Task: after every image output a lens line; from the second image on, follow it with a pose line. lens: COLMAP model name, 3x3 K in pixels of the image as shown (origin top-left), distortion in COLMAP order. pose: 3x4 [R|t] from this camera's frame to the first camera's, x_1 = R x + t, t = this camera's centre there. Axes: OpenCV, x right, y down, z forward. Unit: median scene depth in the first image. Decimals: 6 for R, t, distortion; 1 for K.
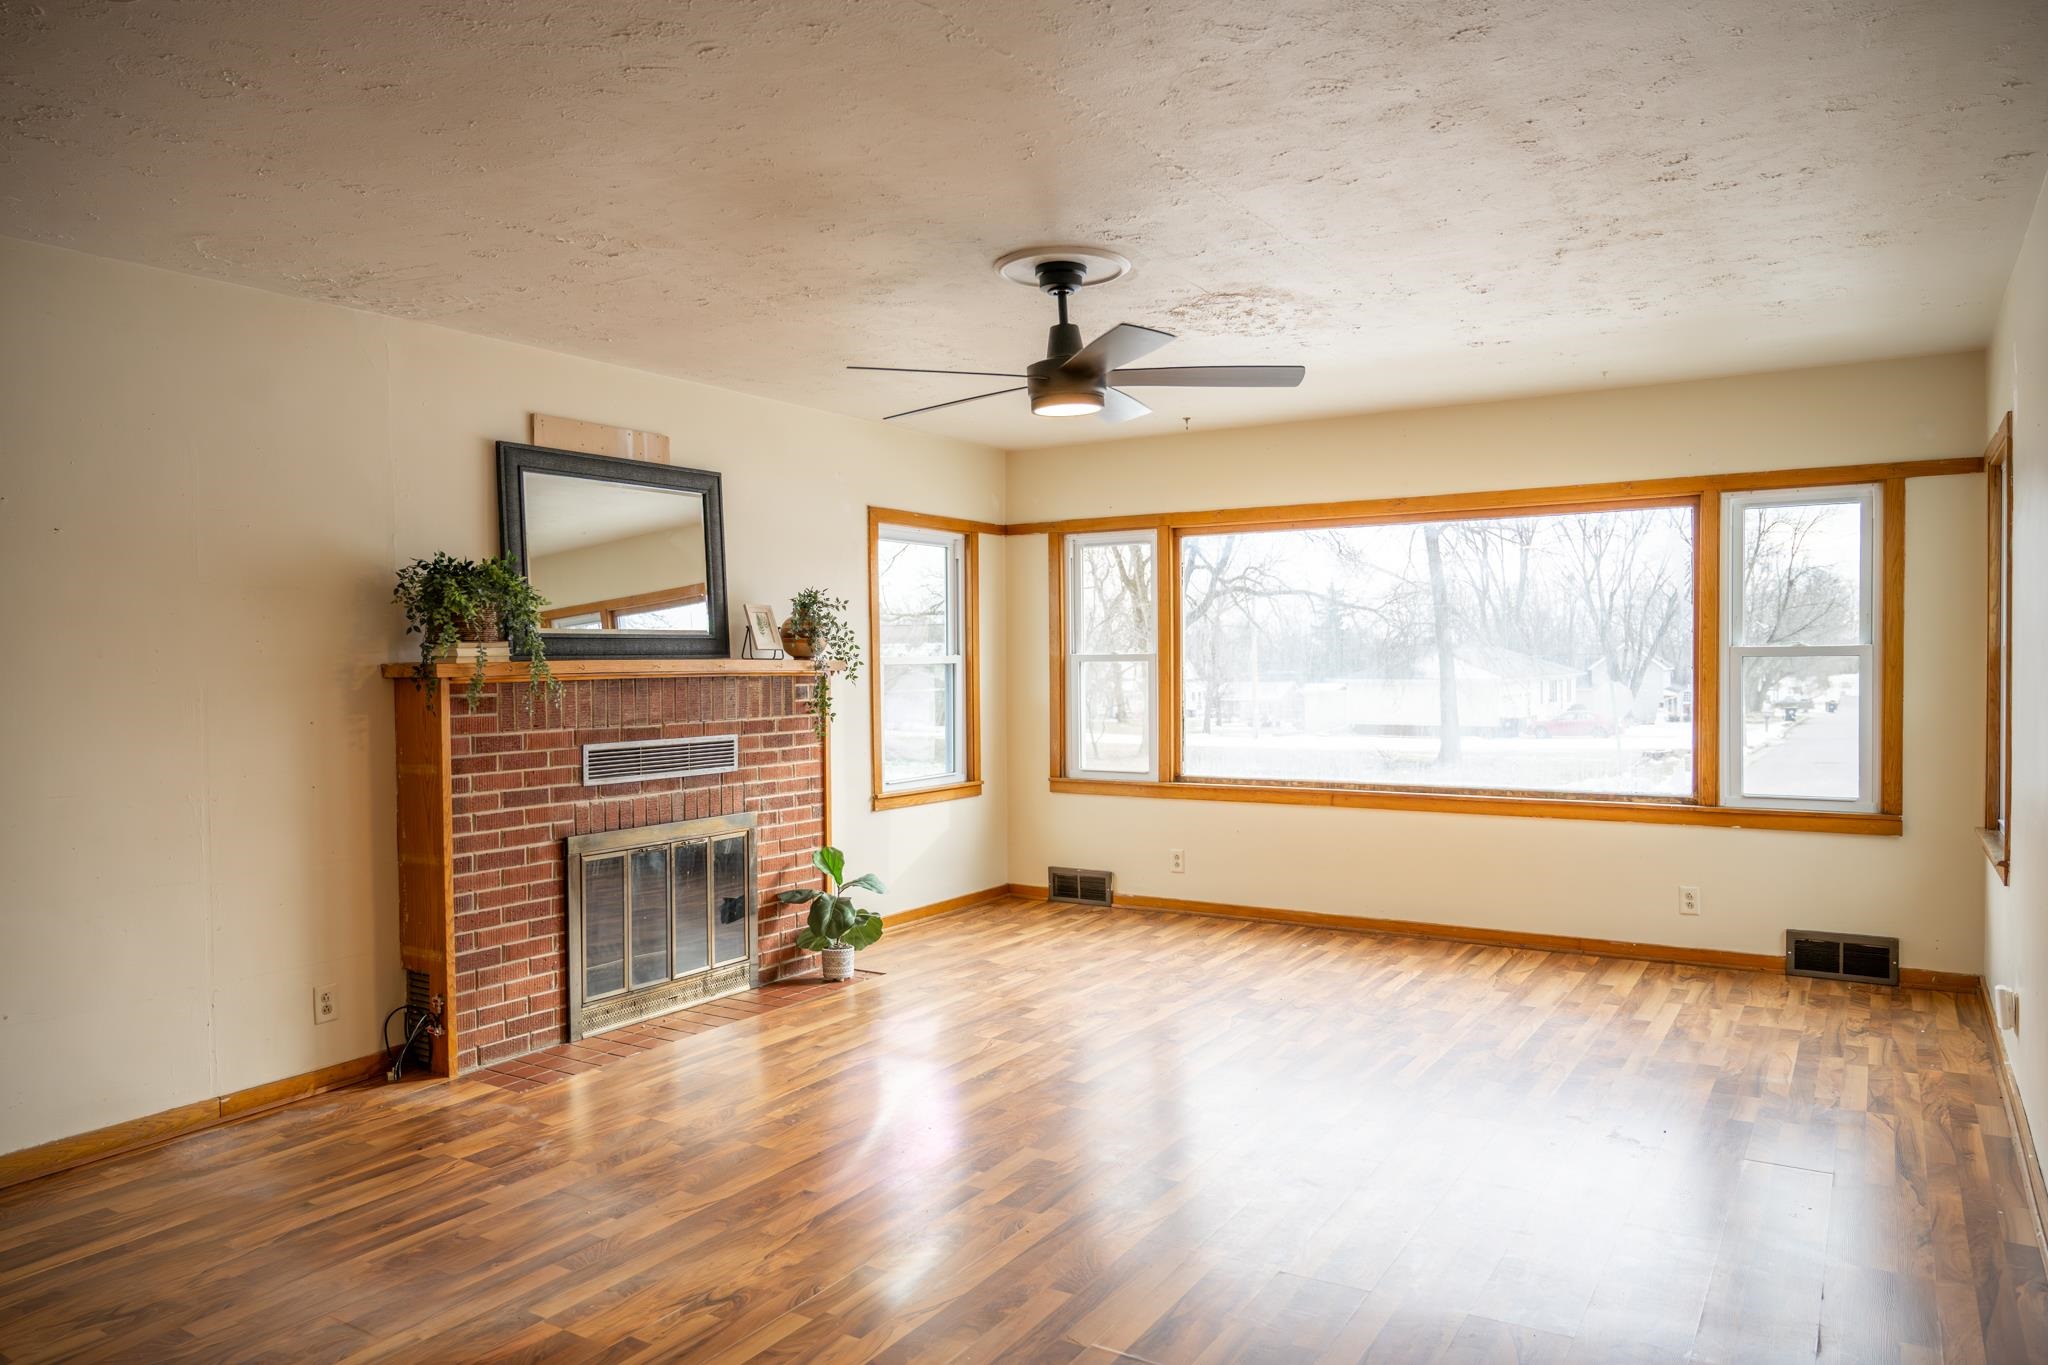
lens RADIAL K [[1368.0, 0, 1060.4], [0, 1368.0, 684.2], [0, 0, 1]] dist [-0.010186, 0.004841]
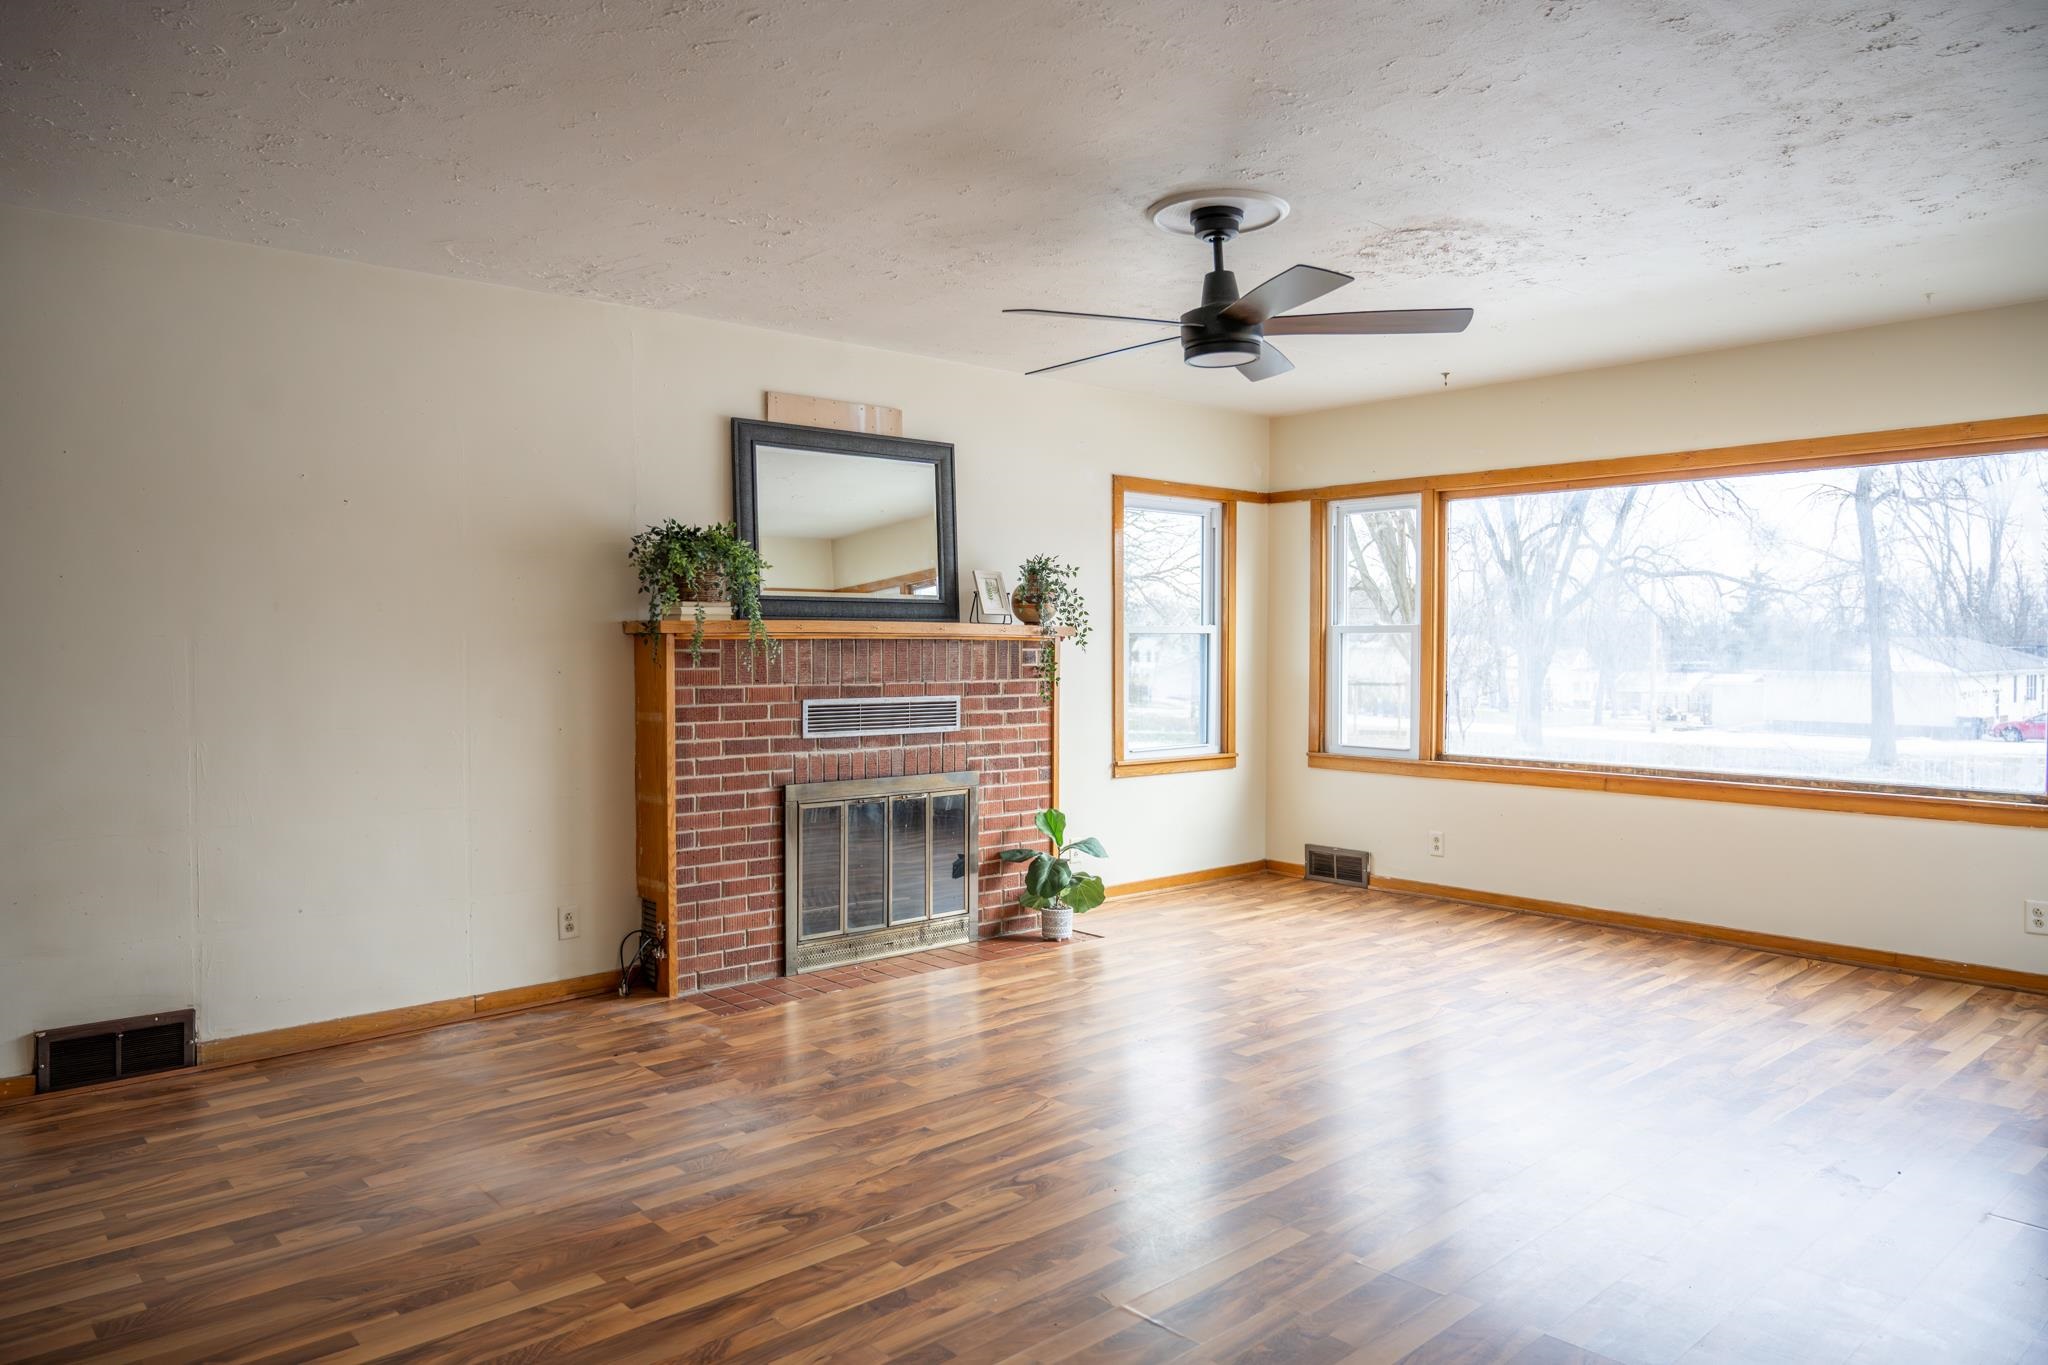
lens RADIAL K [[1368.0, 0, 1060.4], [0, 1368.0, 684.2], [0, 0, 1]] dist [-0.010186, 0.004841]
pose [[0.959986, 0.017480, -0.279501, 0.128602], [-0.014608, 0.999817, 0.012356, 0.014412], [0.279666, -0.007779, 0.960066, 0.027024]]
